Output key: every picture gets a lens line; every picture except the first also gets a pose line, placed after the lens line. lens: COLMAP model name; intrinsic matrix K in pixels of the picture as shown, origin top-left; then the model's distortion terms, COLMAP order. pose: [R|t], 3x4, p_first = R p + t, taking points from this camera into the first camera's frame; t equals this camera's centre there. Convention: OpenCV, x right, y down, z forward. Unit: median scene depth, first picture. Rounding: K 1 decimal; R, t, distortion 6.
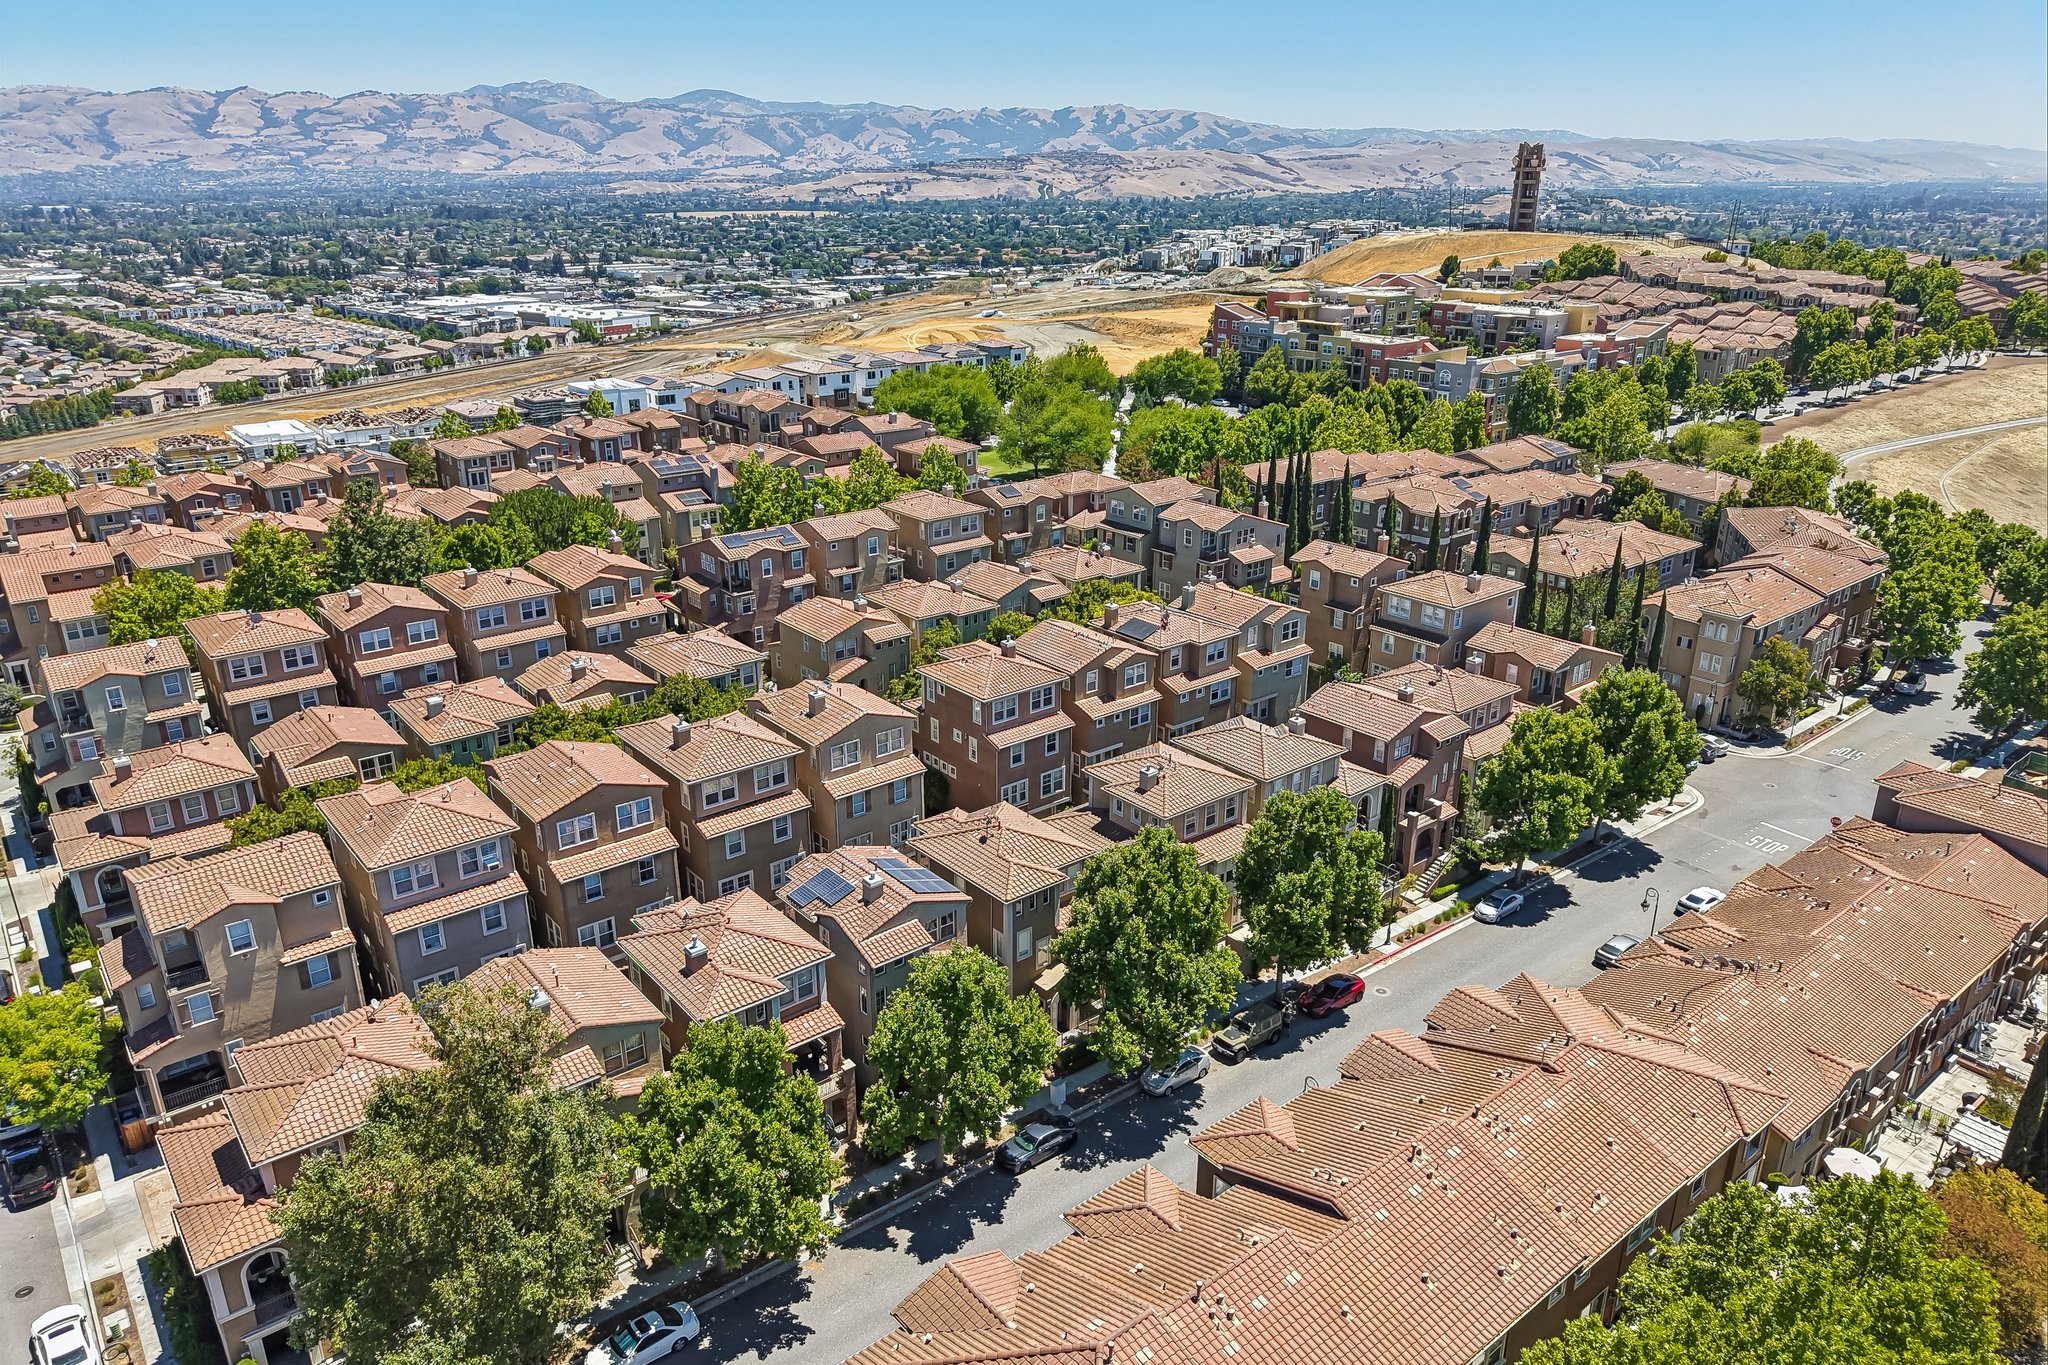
lens RADIAL K [[1377.5, 0, 1024.0], [0, 1377.5, 682.5], [0, 0, 1]] dist [0.007747, -0.003921]
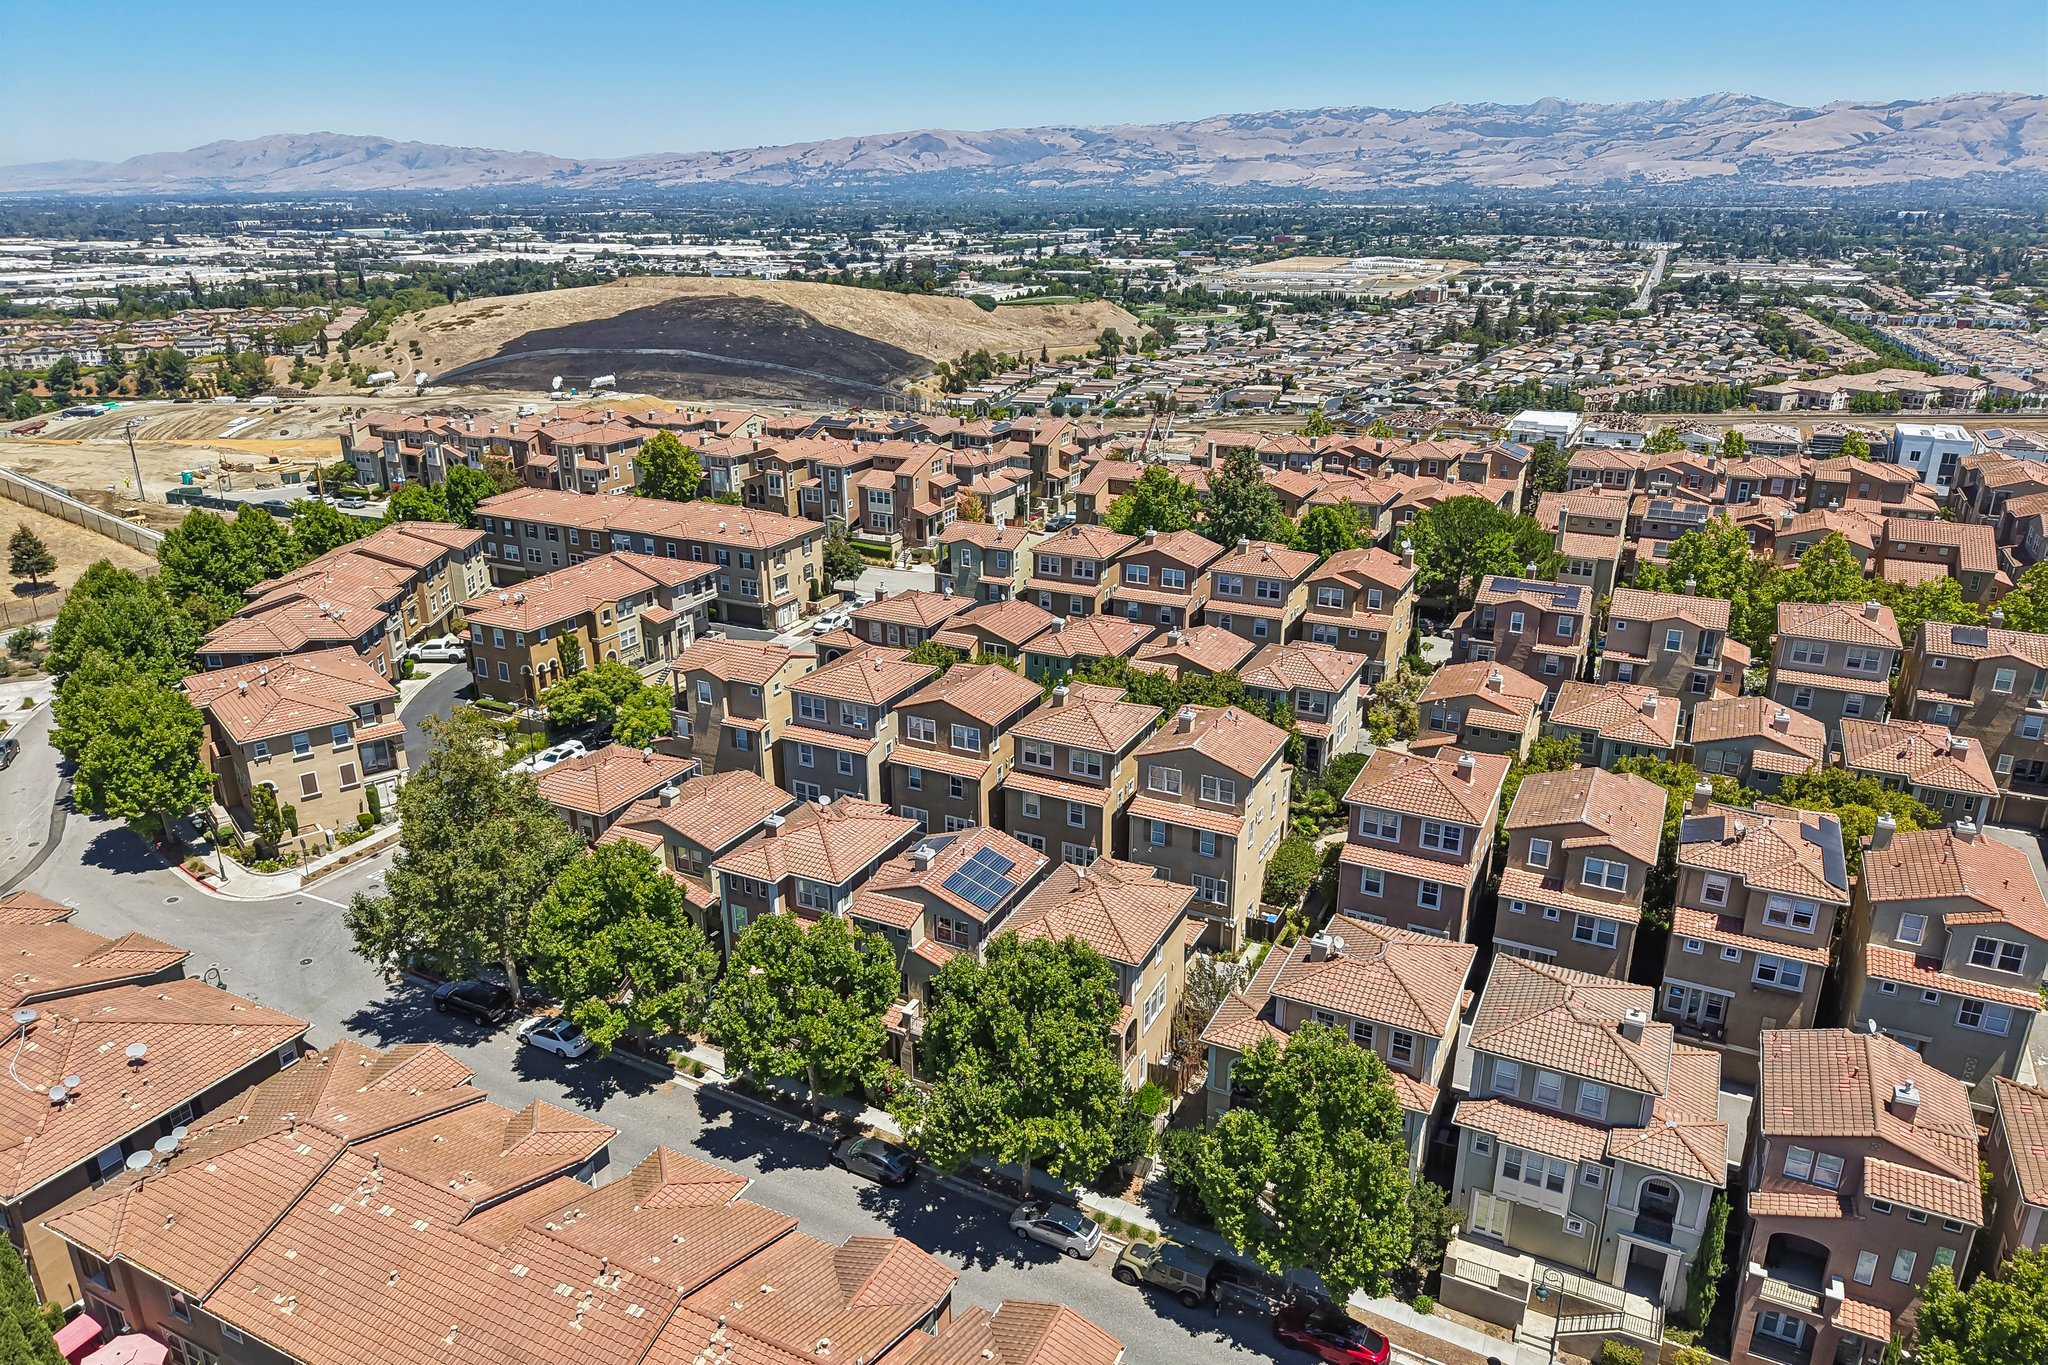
lens RADIAL K [[1366.2, 0, 1024.9], [0, 1366.2, 691.2], [0, 0, 1]] dist [0.004265, -0.001614]
pose [[0.407044, 0.317696, -0.856379, 0.574076], [-0.313563, 0.929189, 0.195668, -0.148223], [0.857901, 0.188883, 0.477839, 0.410168]]
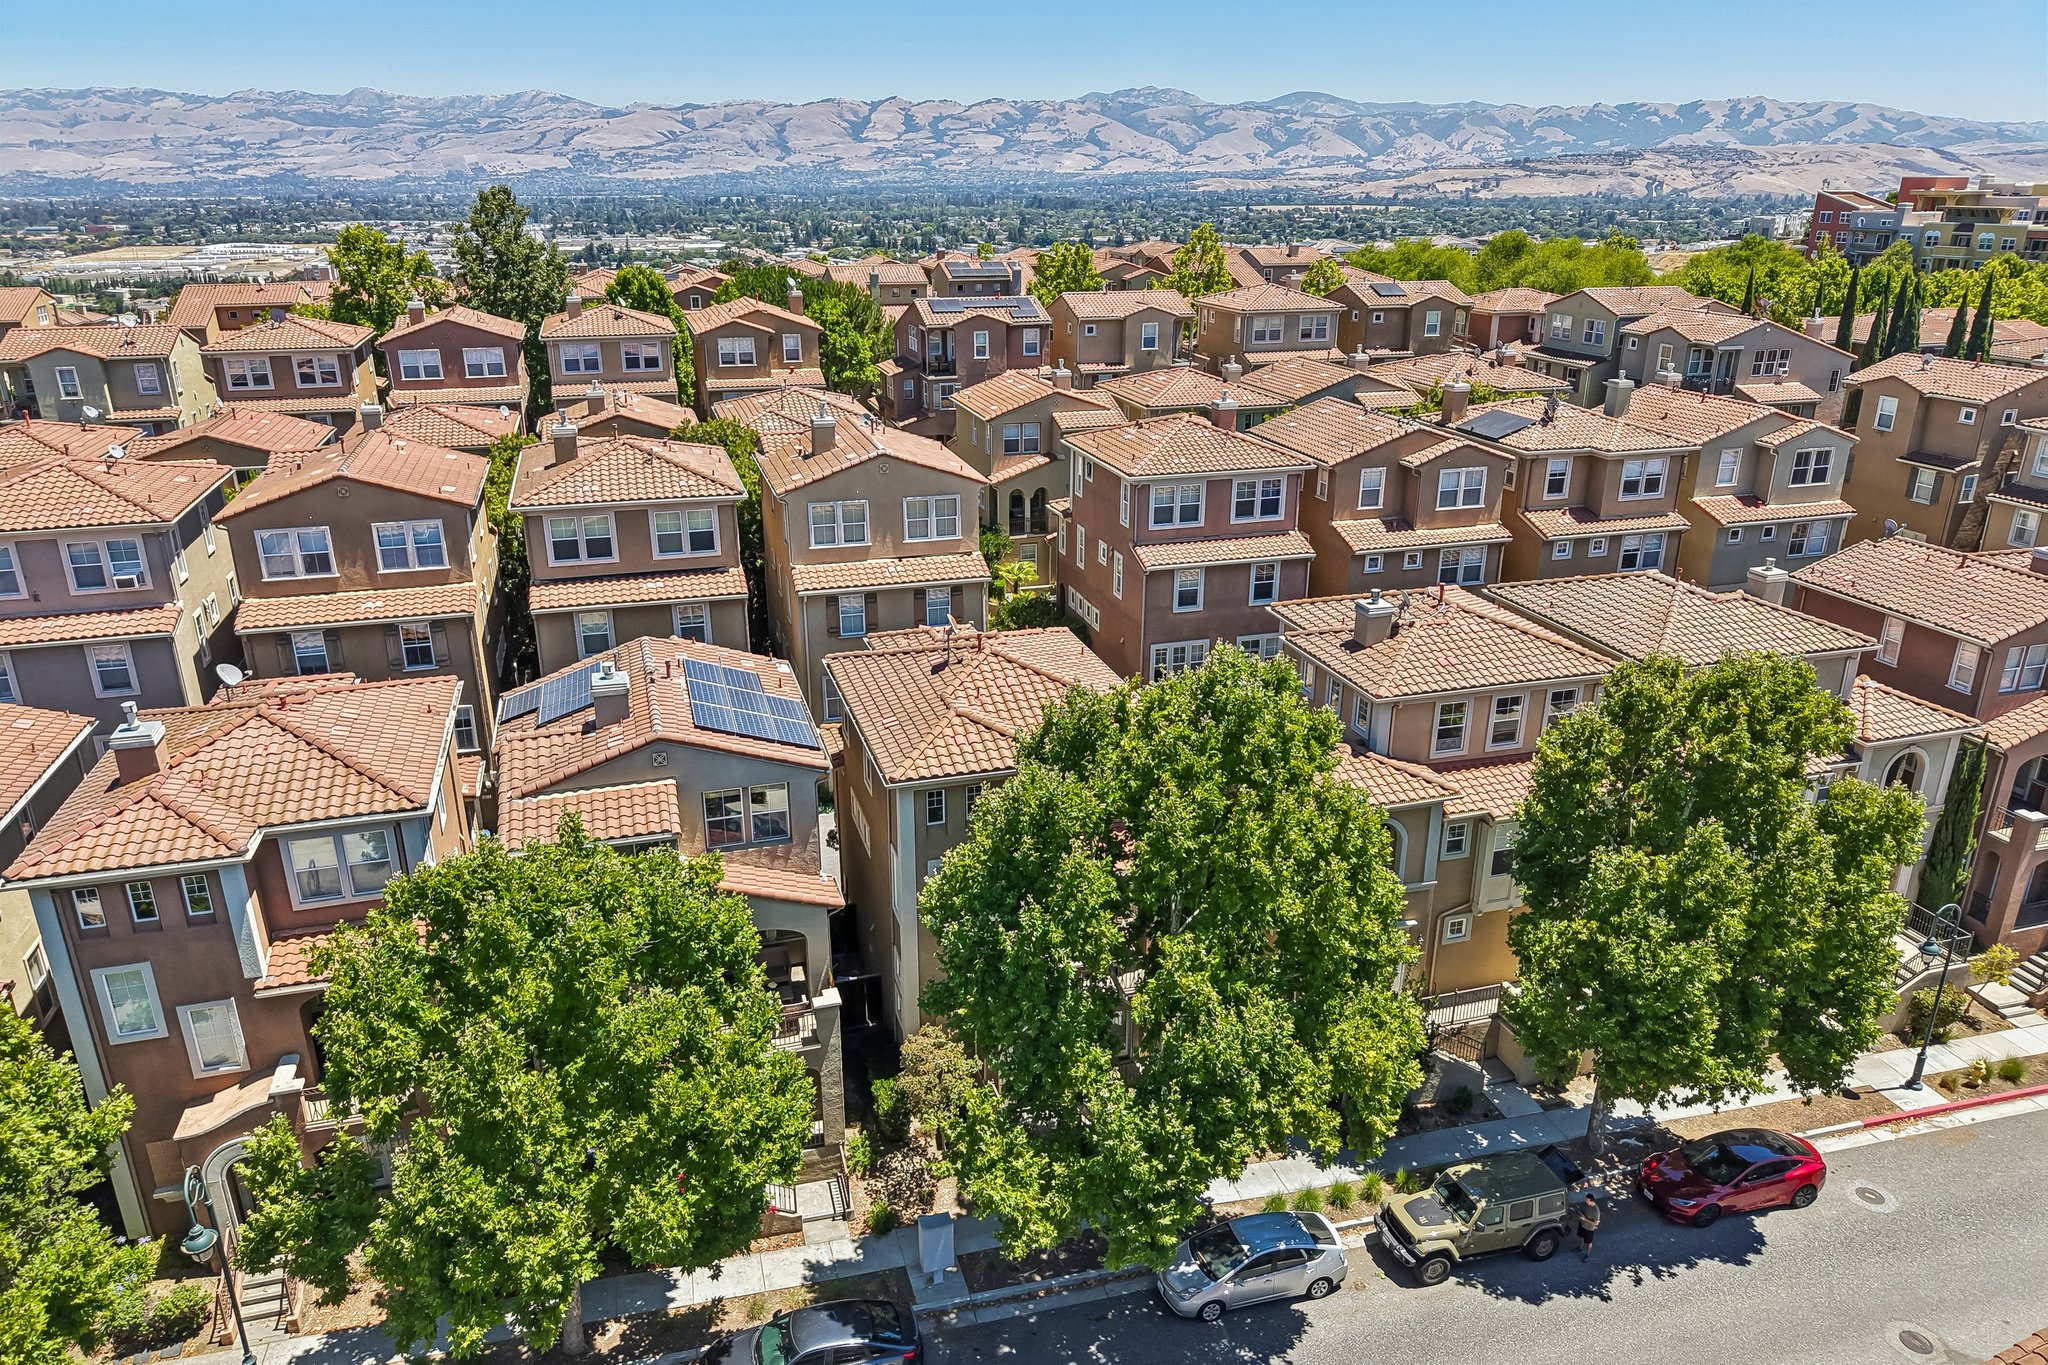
lens RADIAL K [[1369.0, 0, 1022.8], [0, 1369.0, 704.0], [0, 0, 1]] dist [-0.002256, 0.002481]
pose [[0.922714, 0.139850, -0.359222, 0.135597], [-0.135015, 0.990089, 0.038651, 0.086407], [0.361067, 0.012837, 0.932452, 0.469606]]
